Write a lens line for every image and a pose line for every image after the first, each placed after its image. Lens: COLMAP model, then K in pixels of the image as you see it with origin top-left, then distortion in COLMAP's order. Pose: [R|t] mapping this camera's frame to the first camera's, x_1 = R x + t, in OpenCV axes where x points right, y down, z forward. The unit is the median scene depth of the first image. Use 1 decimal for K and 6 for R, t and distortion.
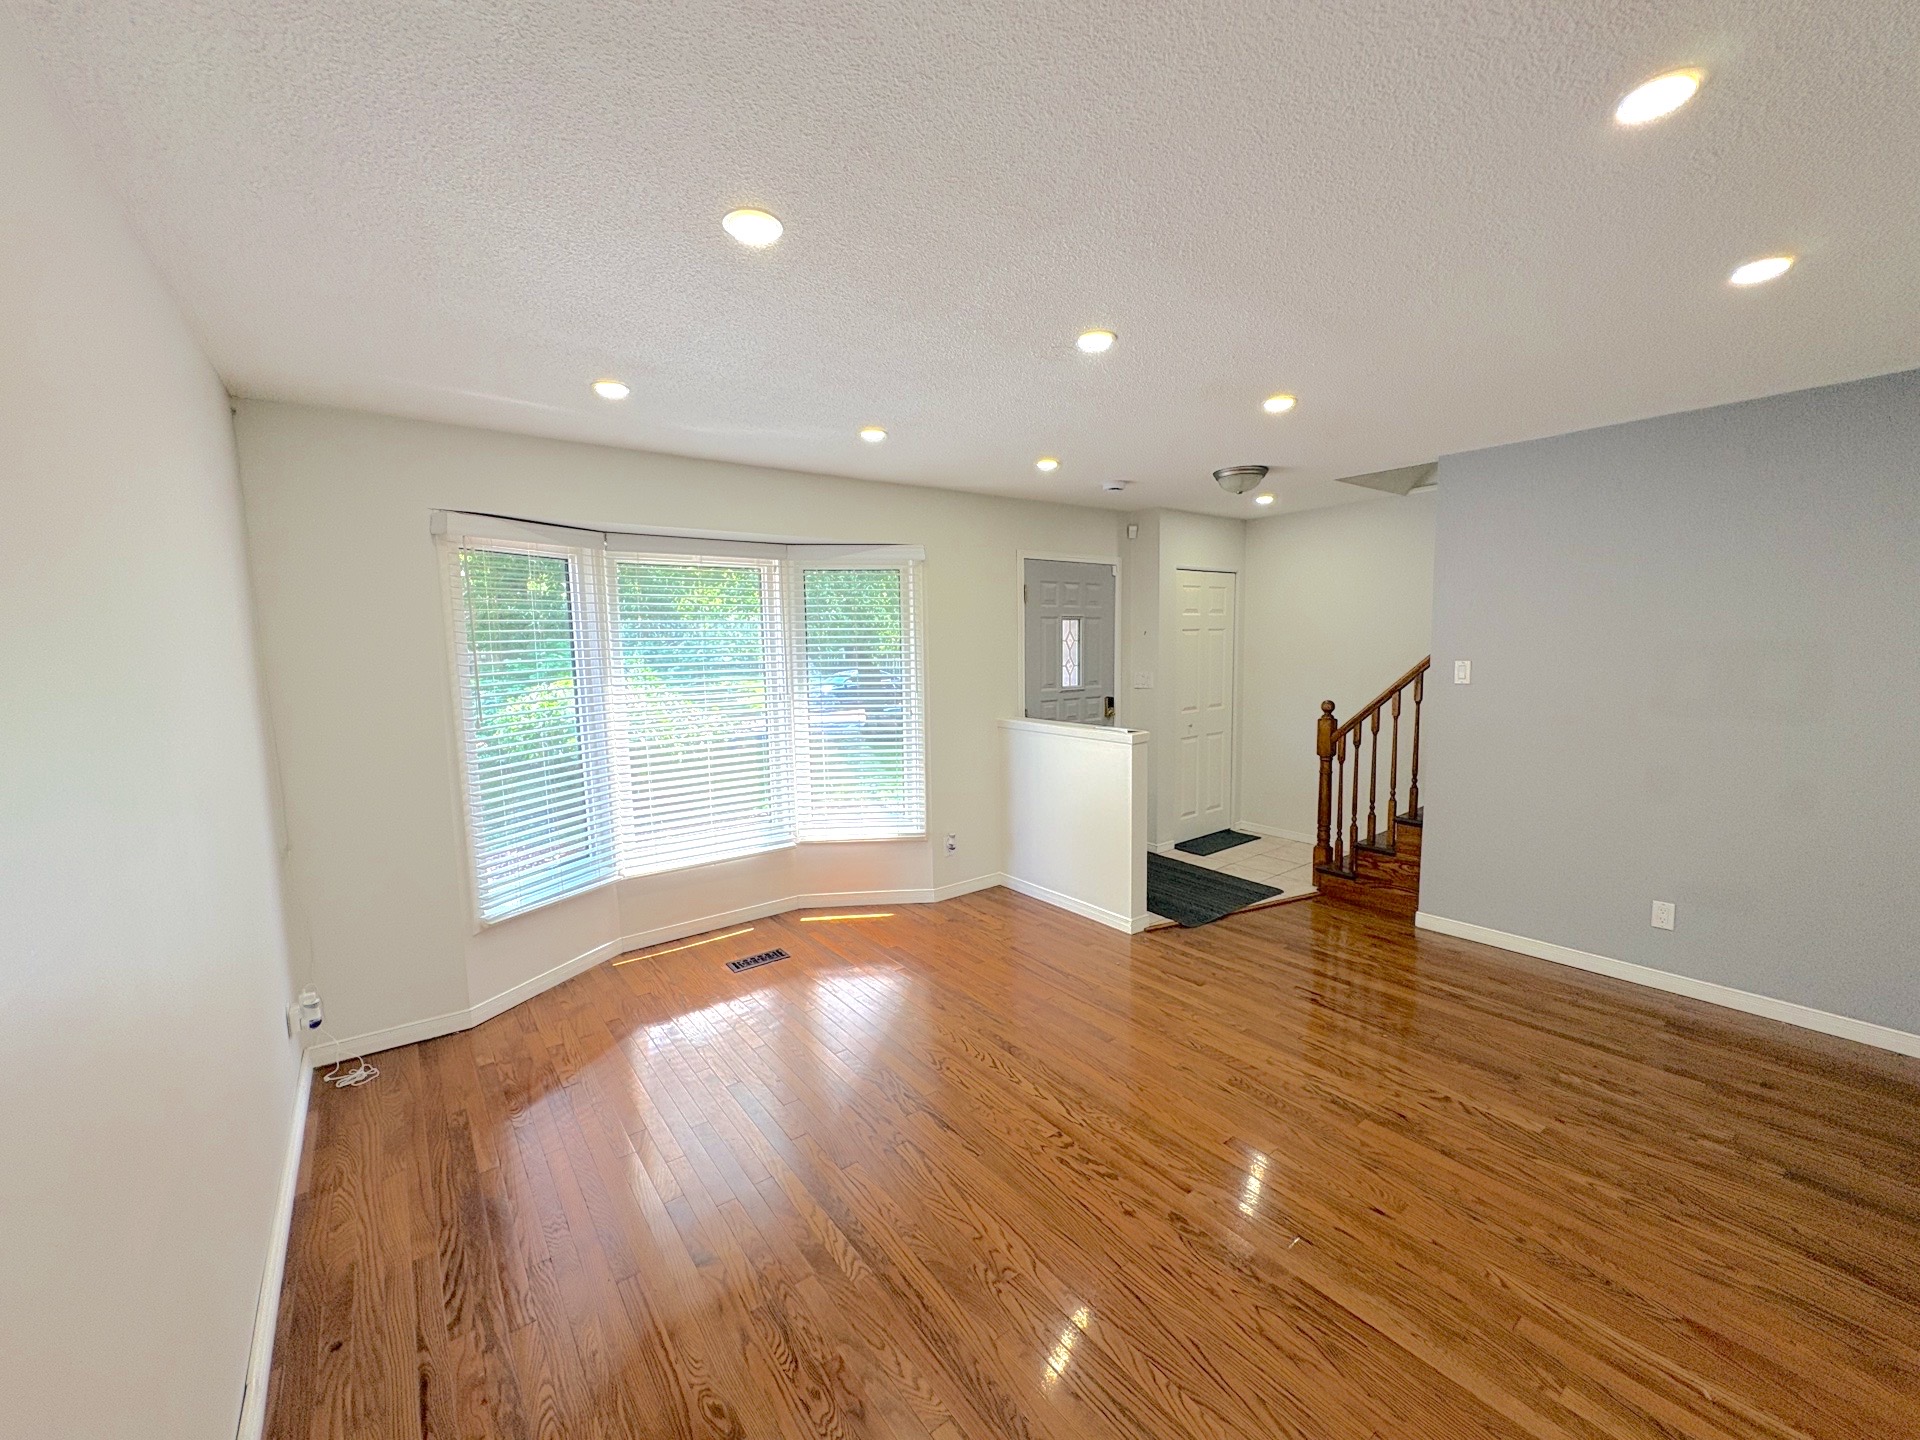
lens RADIAL K [[764.5, 0, 960.3], [0, 764.5, 722.6], [0, 0, 1]] dist [0.001115, 0.000044]
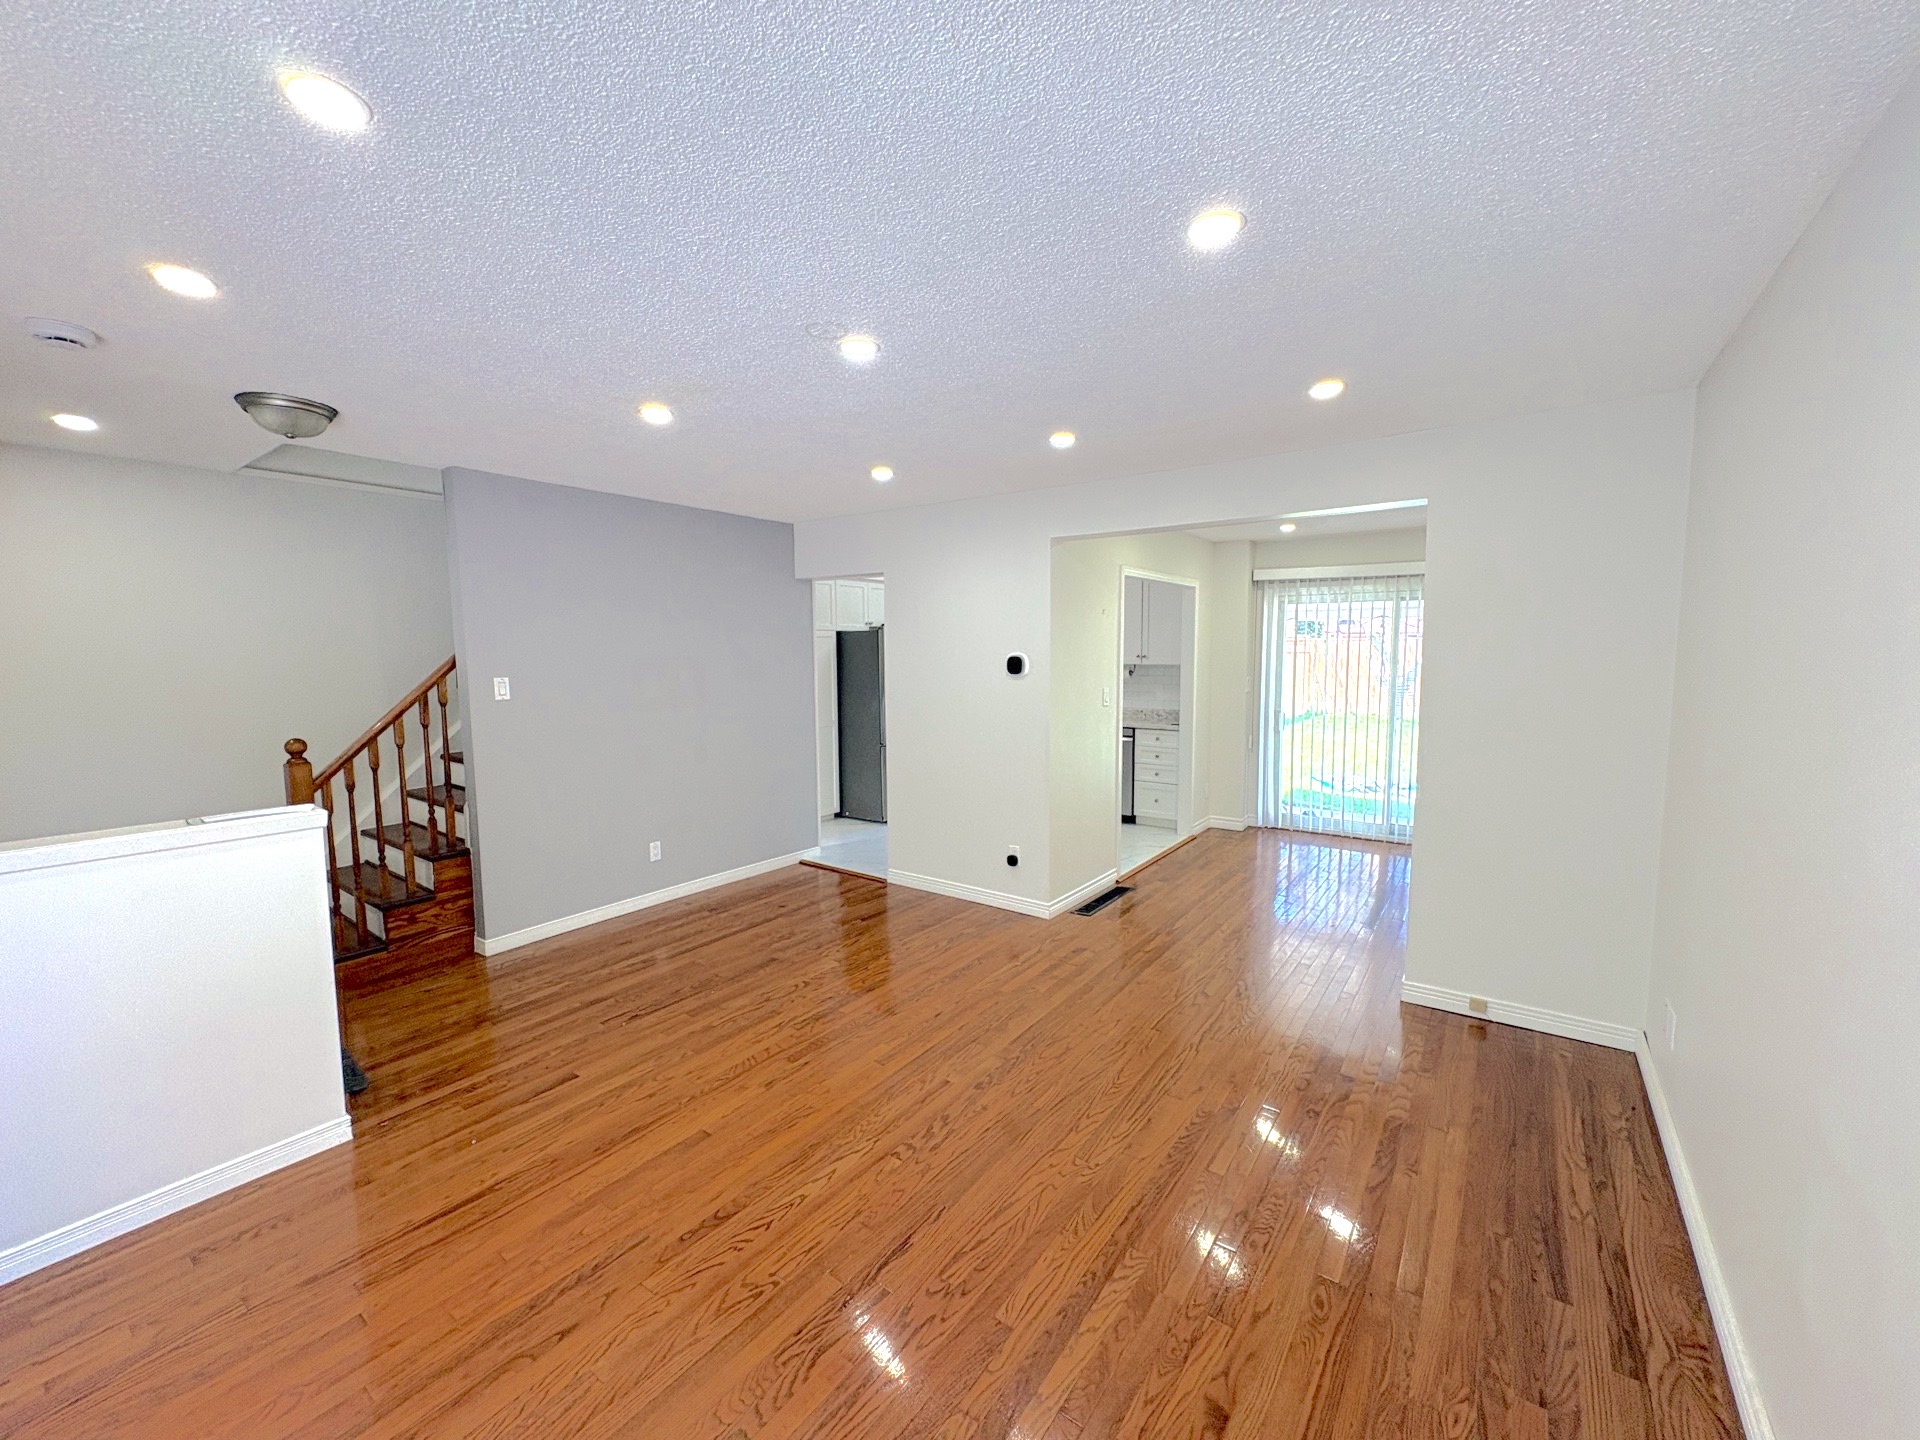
lens RADIAL K [[764.5, 0, 960.3], [0, 764.5, 722.6], [0, 0, 1]] dist [0.001115, 0.000044]
pose [[-0.285820, -0.071113, 0.955641, -0.516214], [0.112935, 0.987794, 0.107283, -0.064172], [-0.951605, 0.138589, -0.274300, 0.733220]]
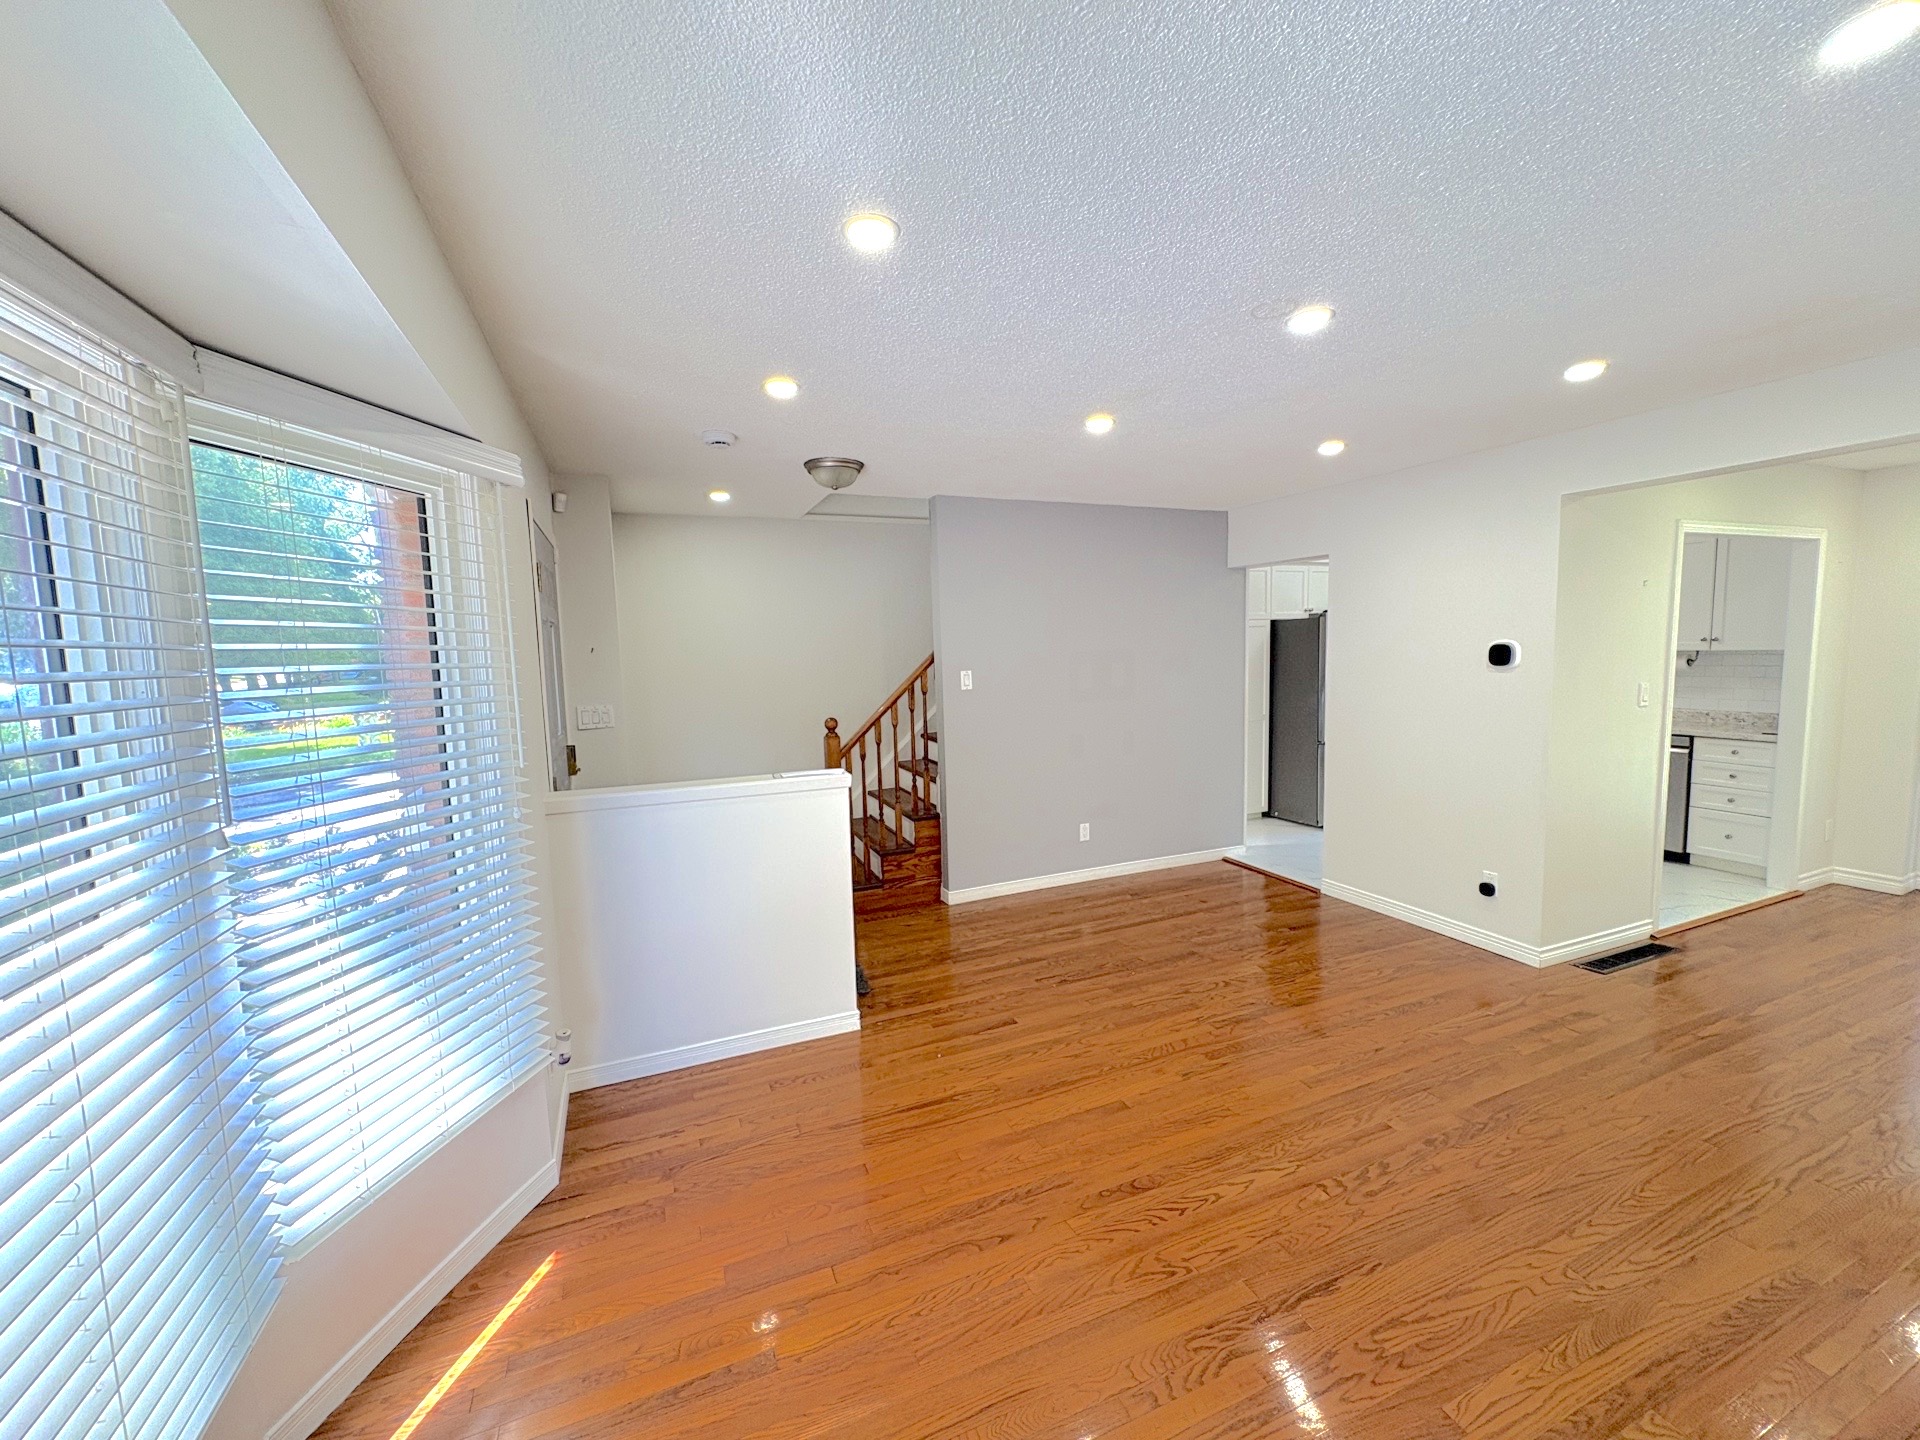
lens RADIAL K [[764.5, 0, 960.3], [0, 764.5, 722.6], [0, 0, 1]] dist [0.001115, 0.000044]
pose [[0.249156, -0.083776, 0.964833, -0.527611], [0.125246, 0.990673, 0.053677, -0.068529], [-0.960331, 0.107468, 0.257325, 0.737246]]
